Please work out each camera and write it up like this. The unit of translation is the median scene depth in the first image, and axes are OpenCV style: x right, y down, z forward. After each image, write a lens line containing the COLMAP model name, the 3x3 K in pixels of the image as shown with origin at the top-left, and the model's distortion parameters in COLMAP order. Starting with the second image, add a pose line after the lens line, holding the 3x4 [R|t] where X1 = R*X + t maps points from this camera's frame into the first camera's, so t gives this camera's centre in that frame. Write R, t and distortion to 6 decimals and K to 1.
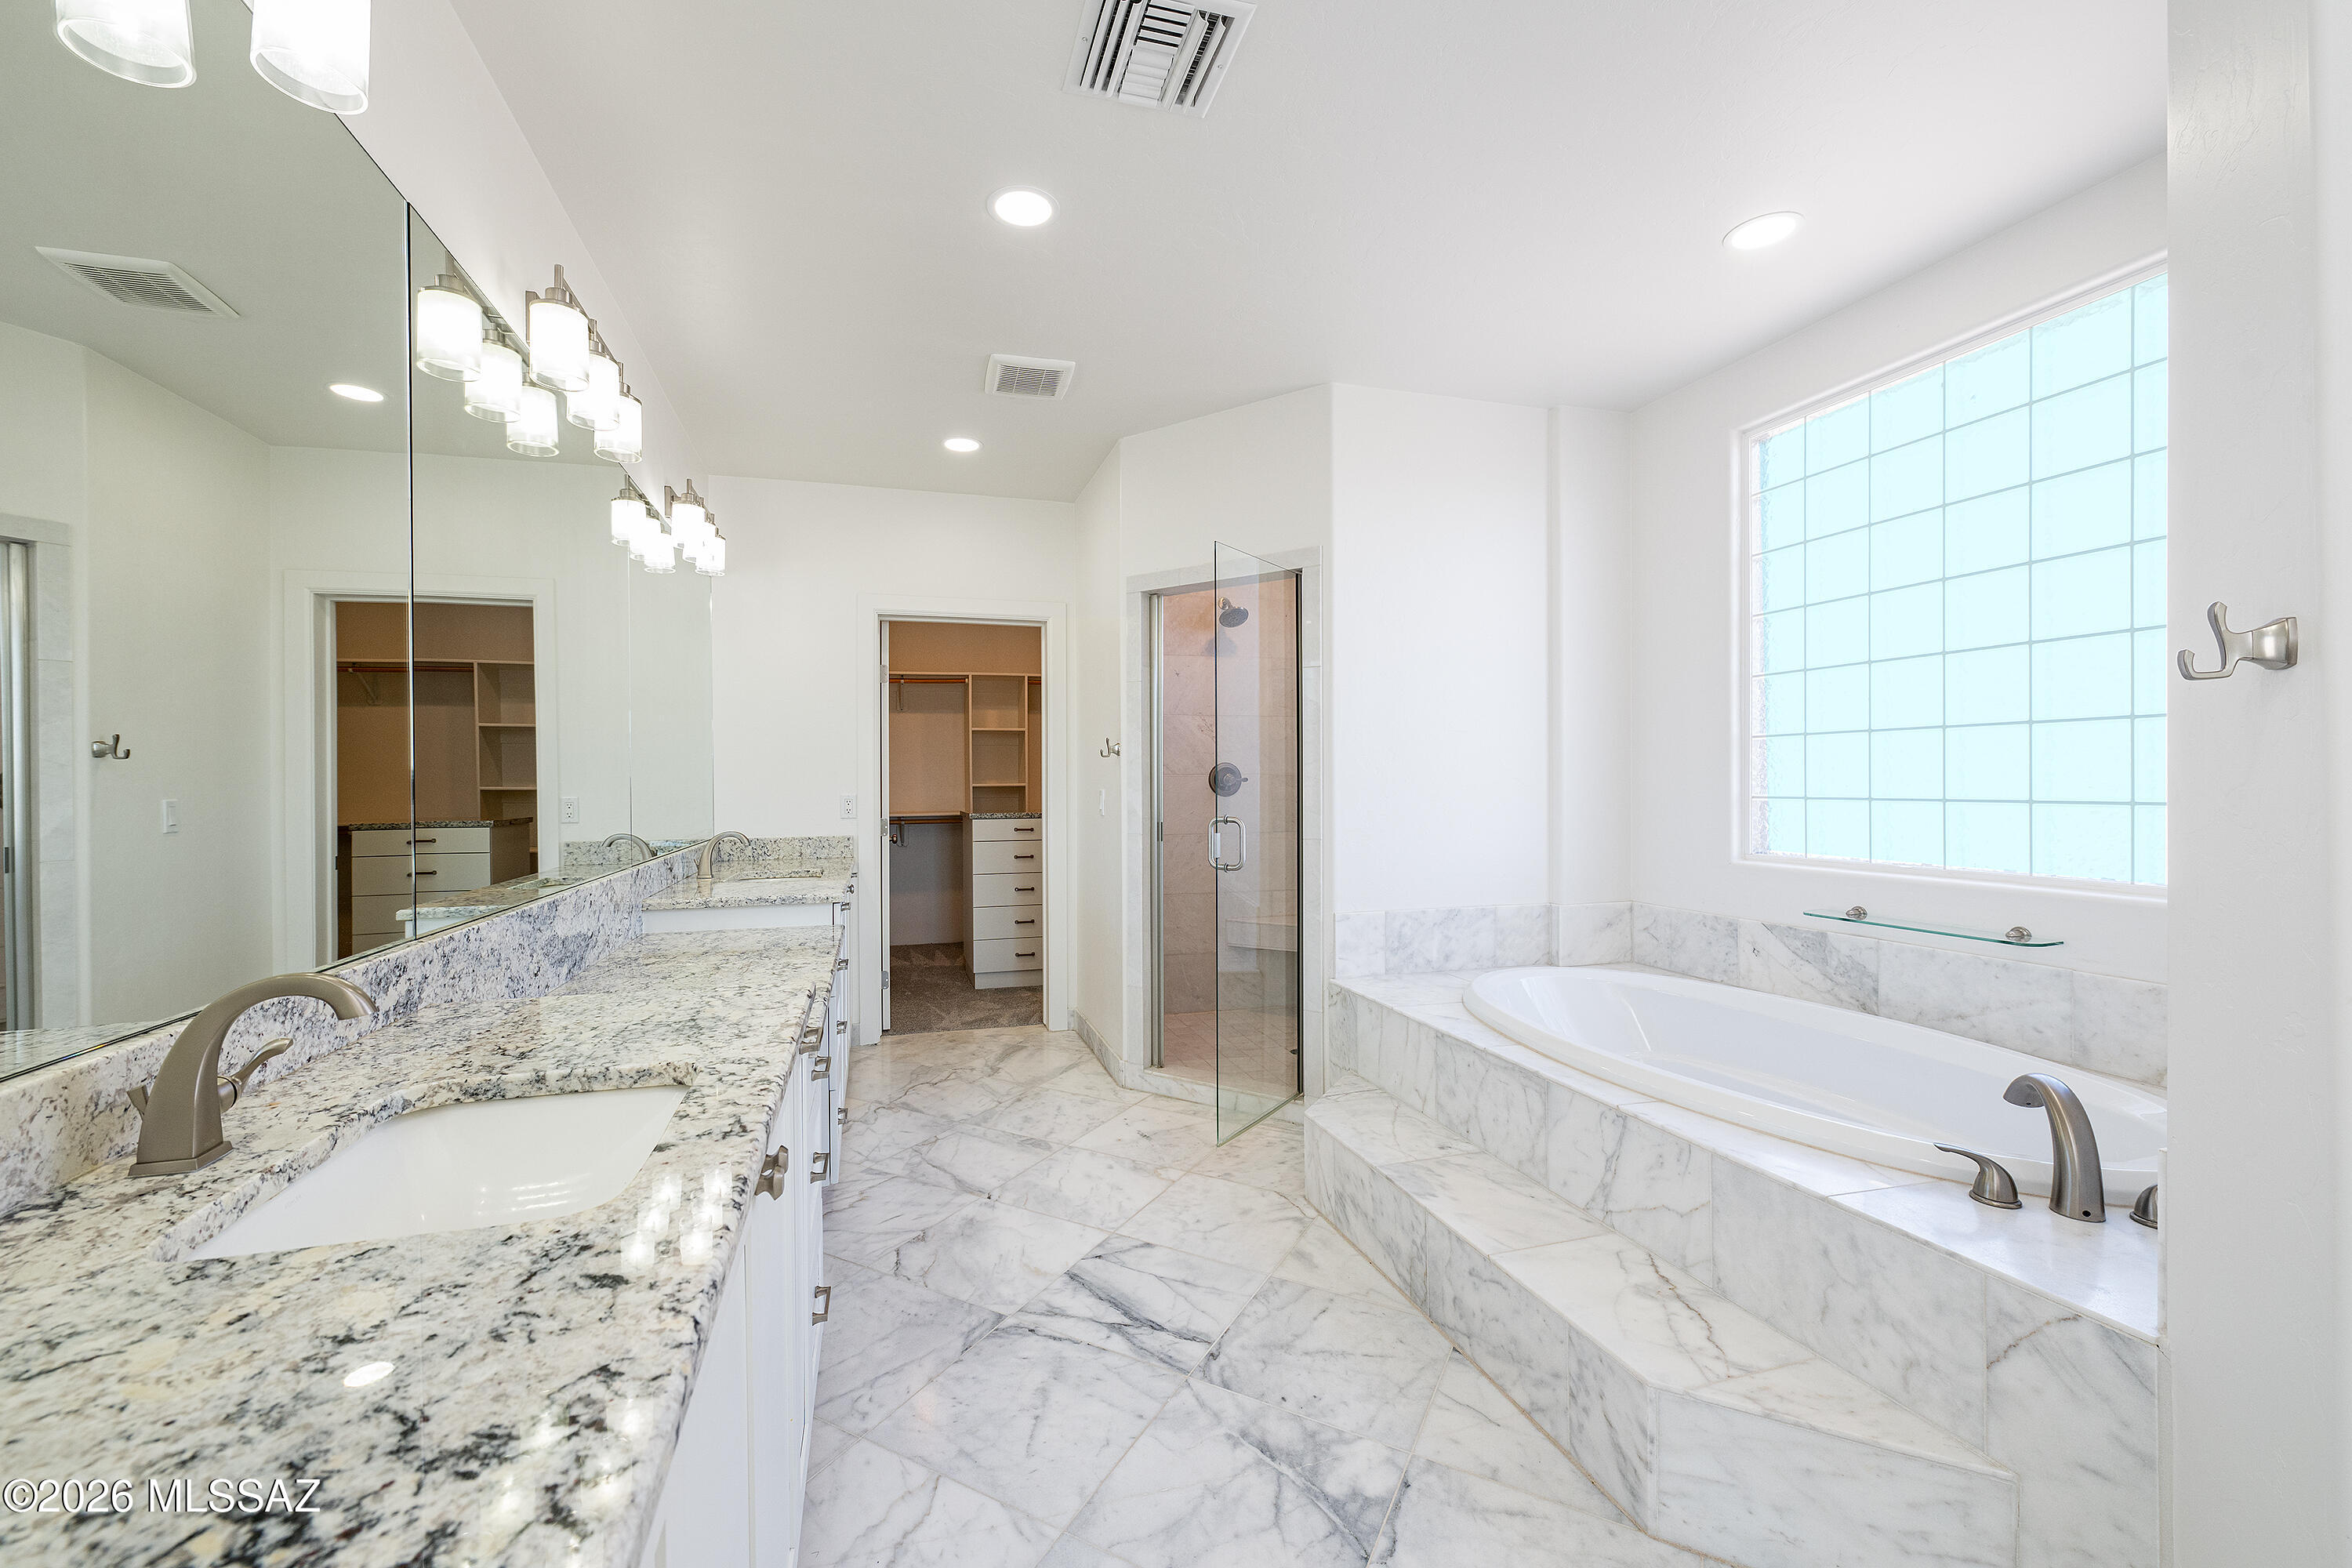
lens RADIAL K [[941.7, 0, 1176.8], [0, 941.7, 788.9], [0, 0, 1]] dist [0.003607, 0.000191]
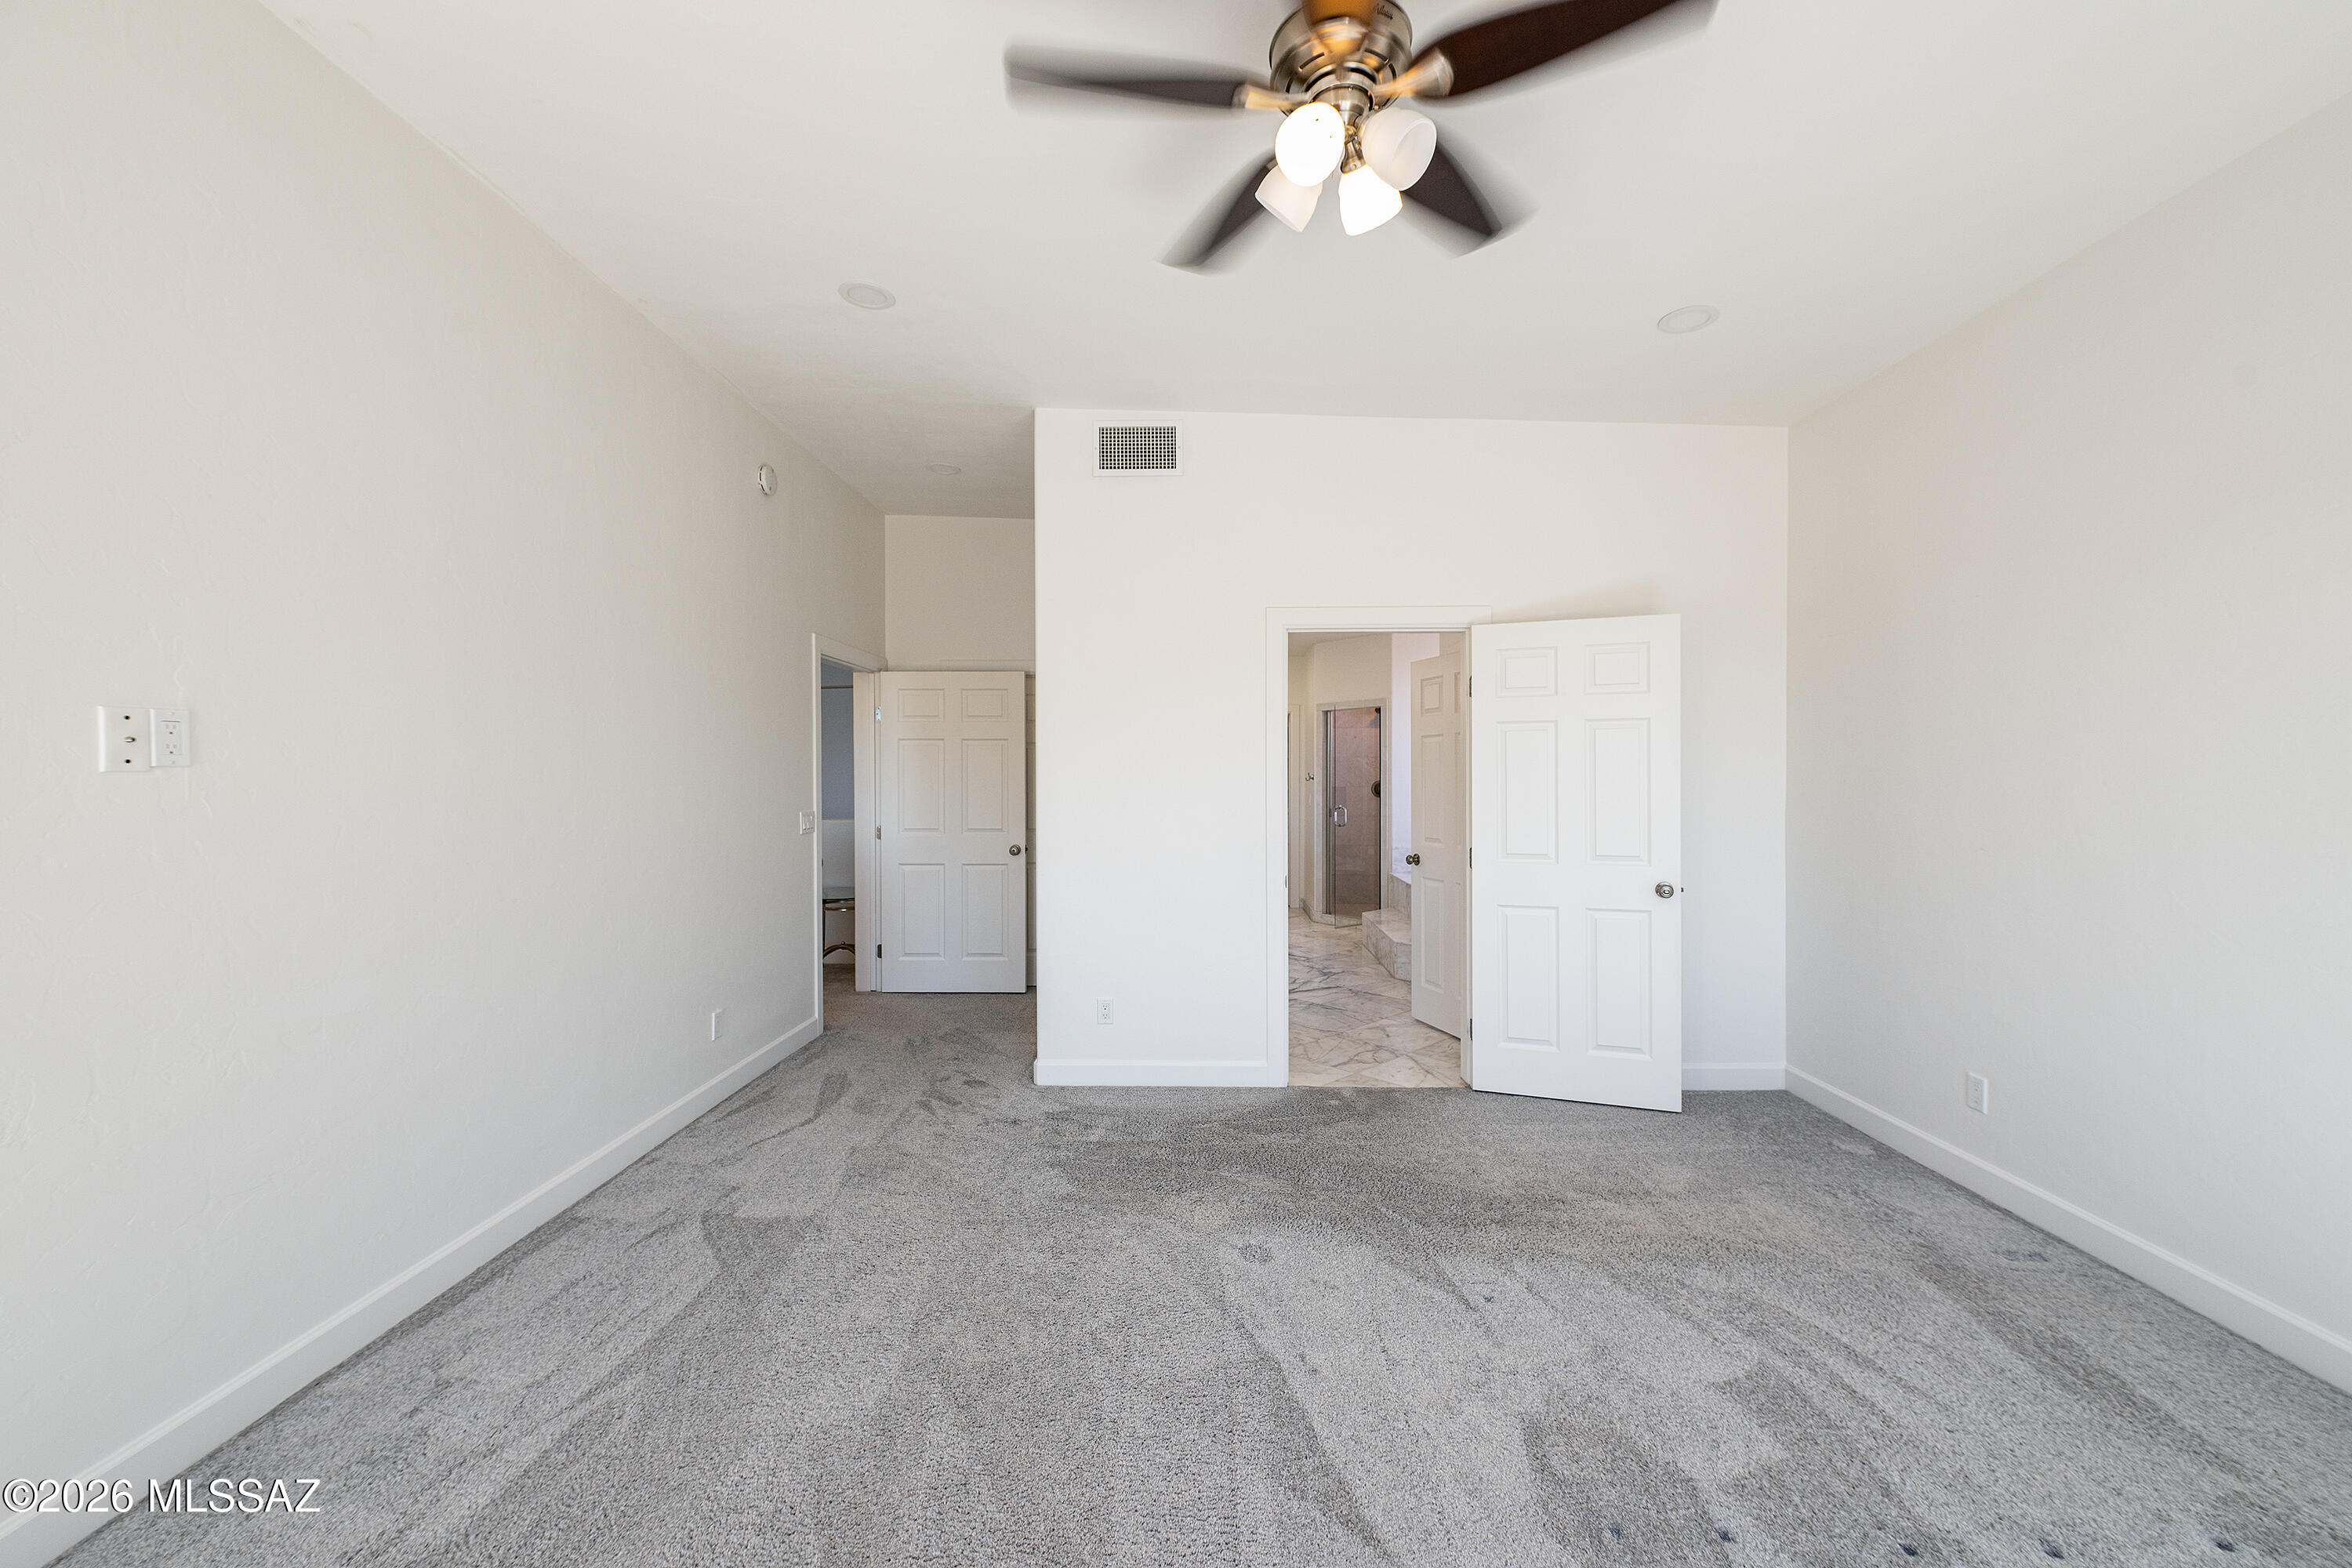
lens RADIAL K [[941.7, 0, 1178.3], [0, 941.7, 784.3], [0, 0, 1]] dist [0.003607, 0.000191]
pose [[0.945467, 0.007184, -0.325639, 0.394311], [-0.007452, 0.999972, 0.000424, -0.024538], [0.325633, 0.002026, 0.945494, -1.358014]]
